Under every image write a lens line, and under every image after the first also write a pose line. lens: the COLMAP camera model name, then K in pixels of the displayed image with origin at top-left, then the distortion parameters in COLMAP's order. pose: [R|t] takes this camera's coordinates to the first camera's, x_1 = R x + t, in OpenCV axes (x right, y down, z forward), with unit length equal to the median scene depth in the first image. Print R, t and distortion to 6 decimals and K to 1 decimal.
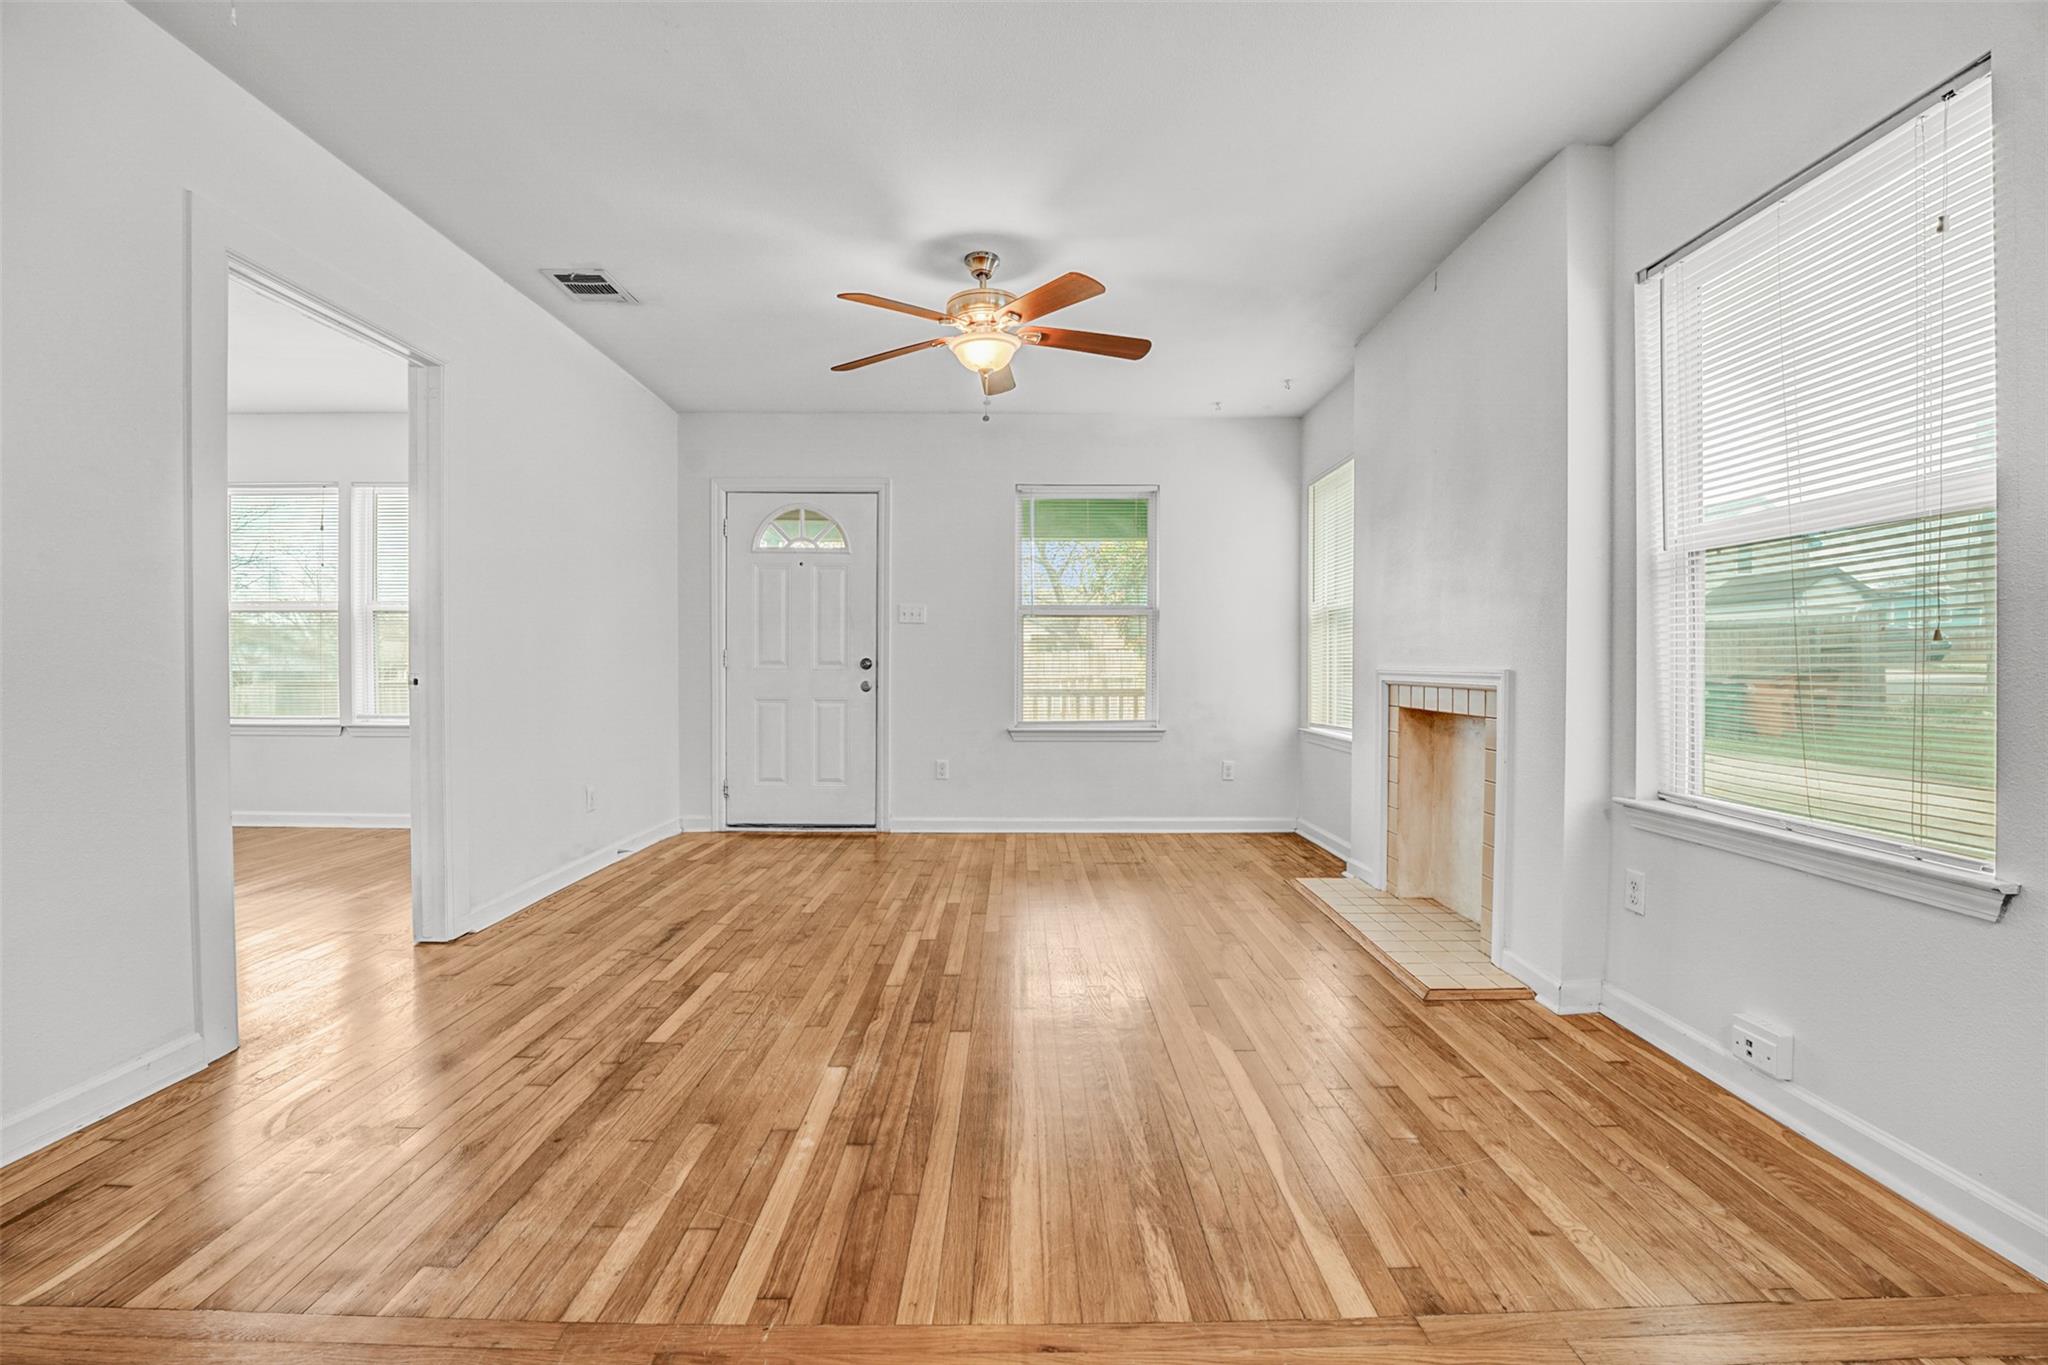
lens RADIAL K [[855.6, 0, 1016.6], [0, 855.6, 674.2], [0, 0, 1]] dist [-0.020110, 0.000232]
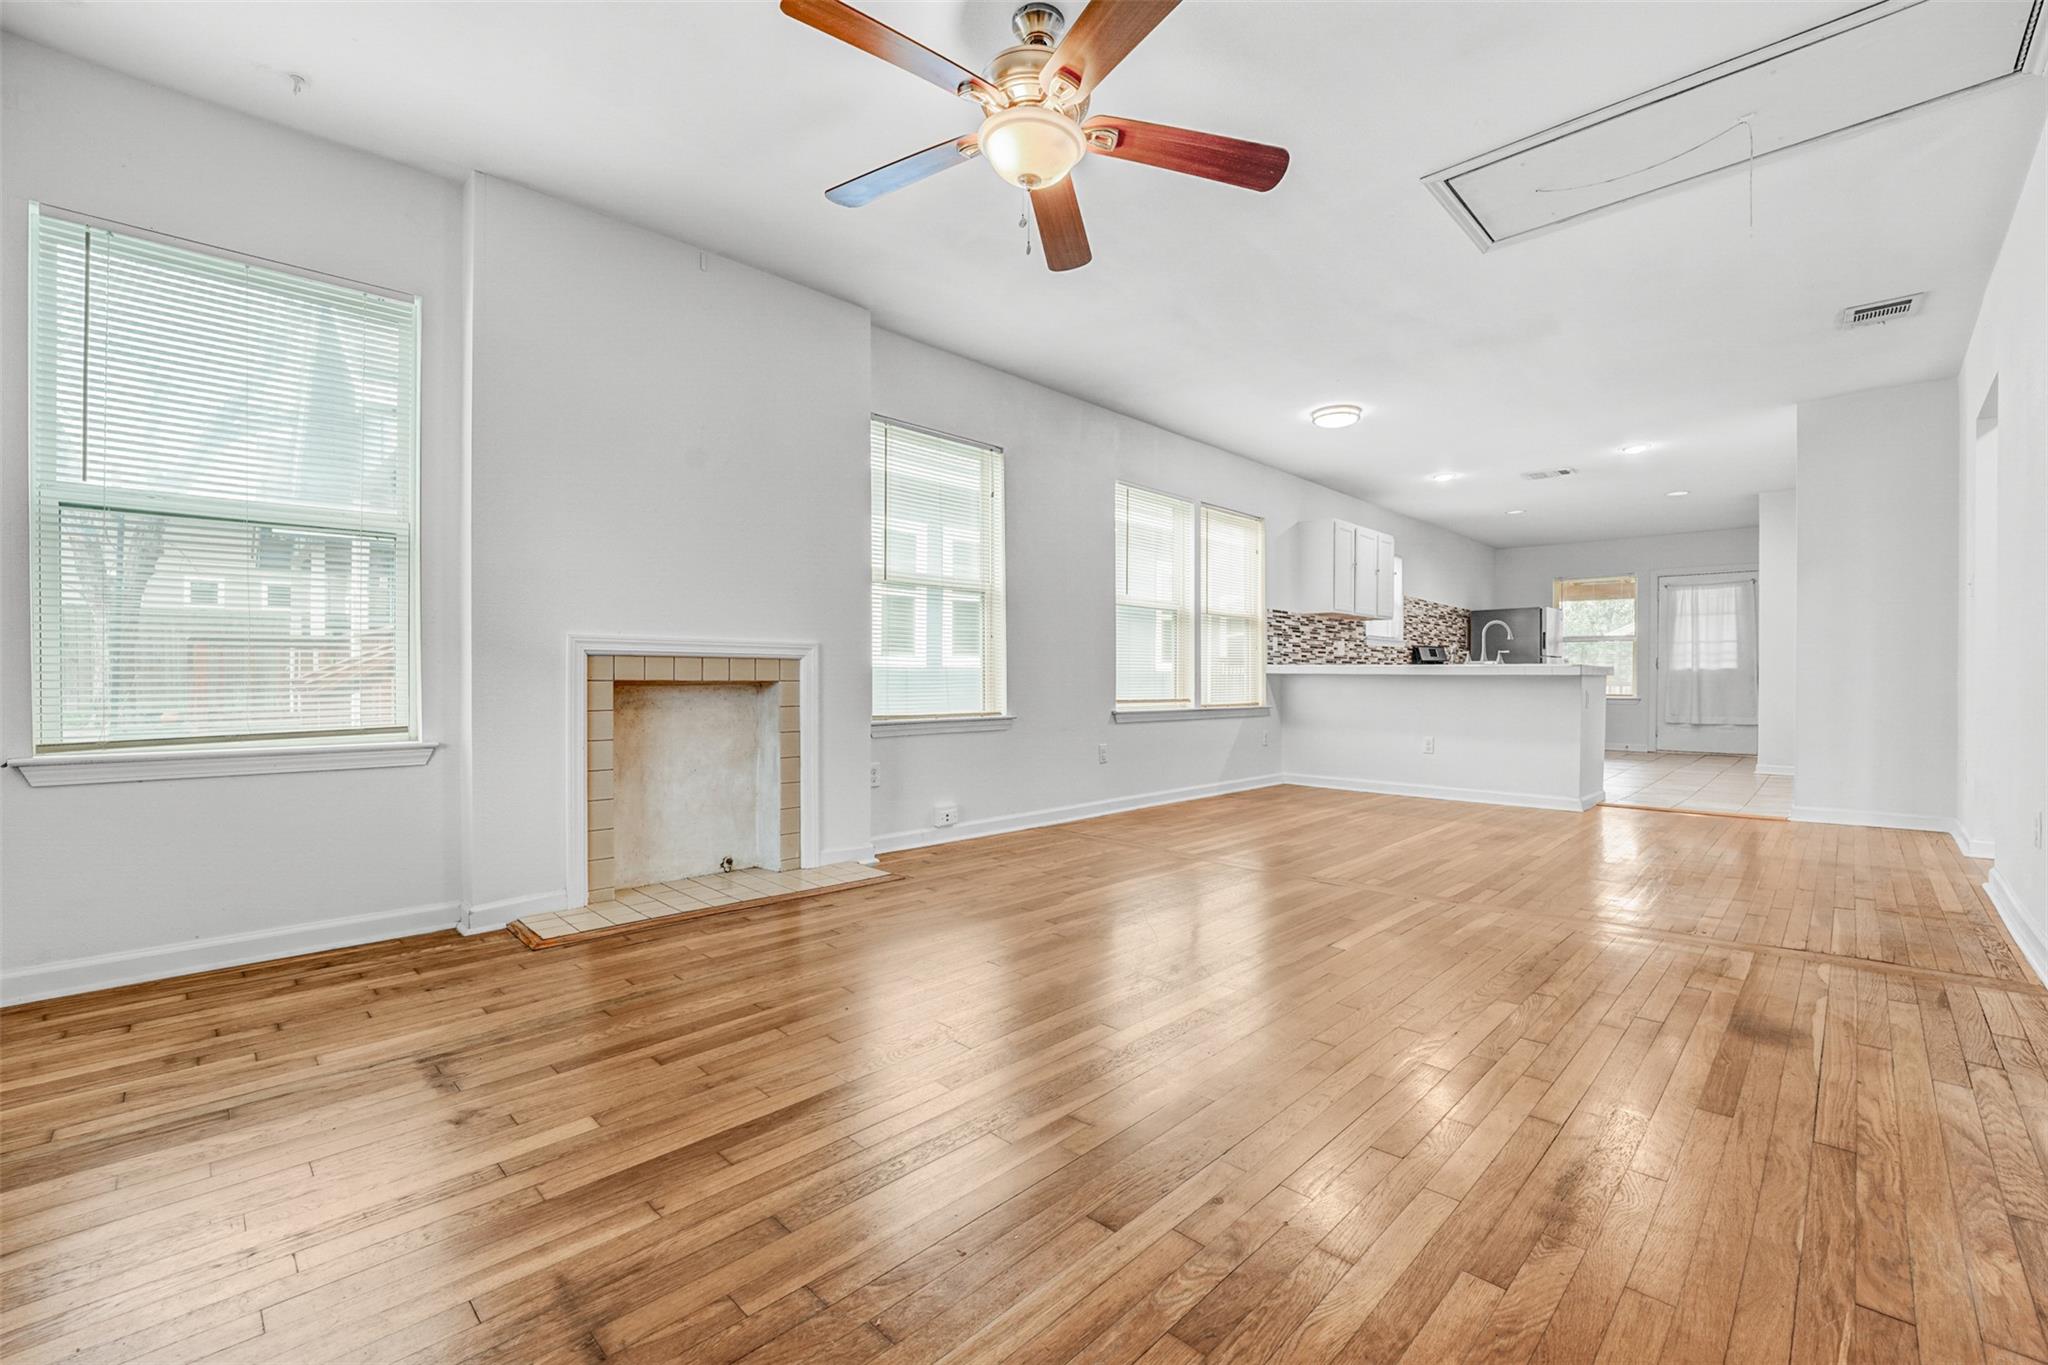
lens RADIAL K [[855.6, 0, 1016.6], [0, 855.6, 674.2], [0, 0, 1]] dist [-0.020110, 0.000232]
pose [[-0.712006, -0.003027, 0.702167, -0.565463], [0.003495, 0.999963, 0.007855, 0.032706], [-0.702165, 0.008047, -0.711969, 1.671308]]
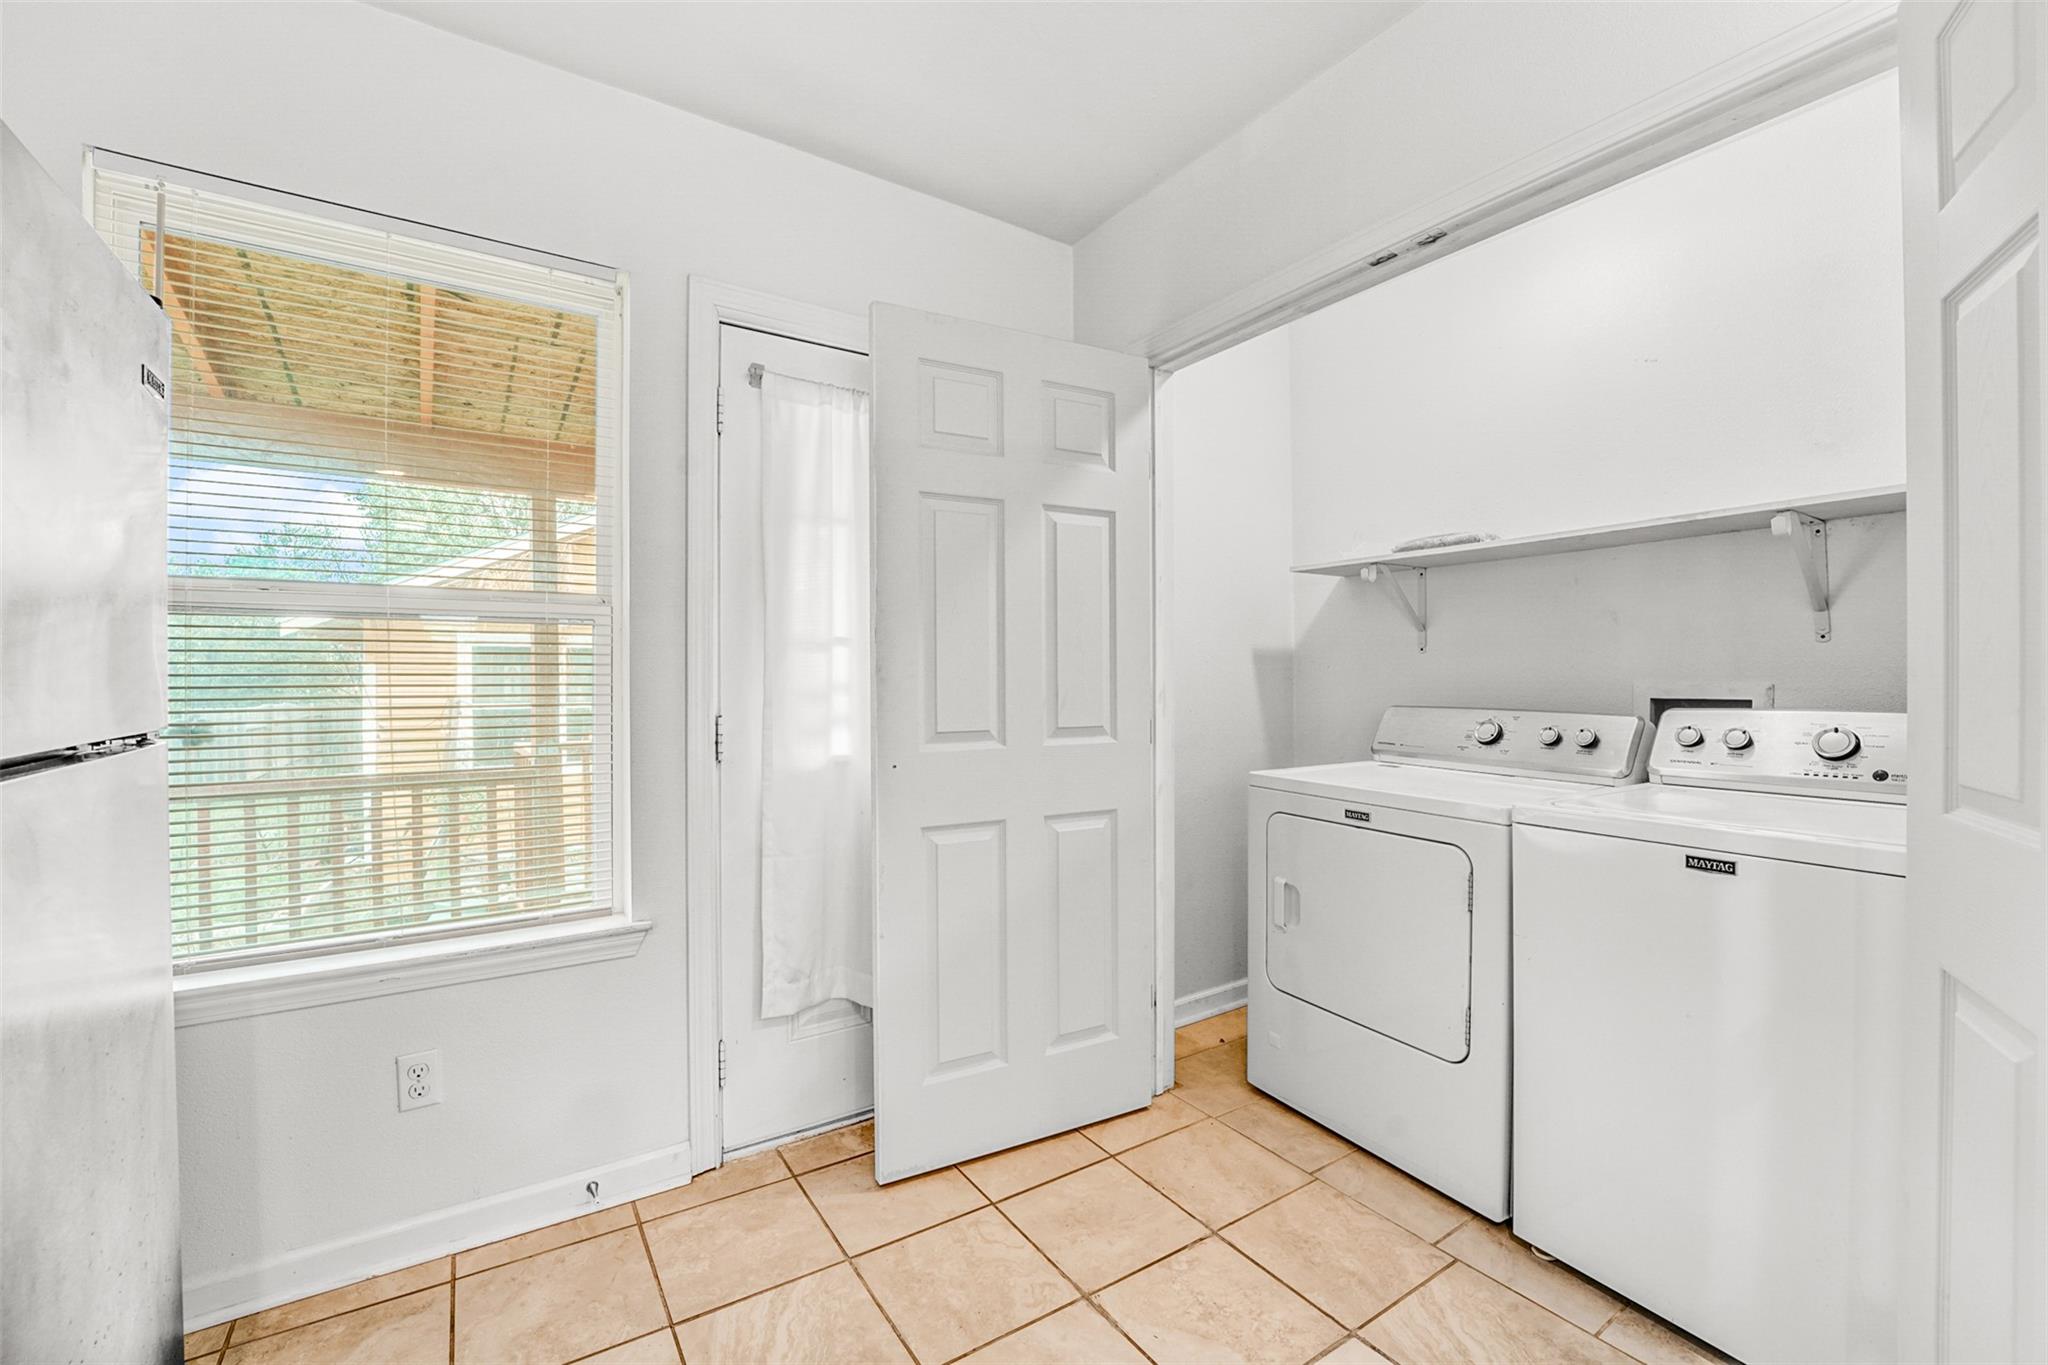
lens RADIAL K [[874.6, 0, 1055.5], [0, 874.6, 684.2], [0, 0, 1]] dist [-0.021362, 0.000080]
pose [[-0.828522, 0.003976, -0.559942, 0.185216], [-0.001323, 0.999958, 0.009058, -0.029838], [0.559954, 0.008246, -0.828482, -1.922130]]
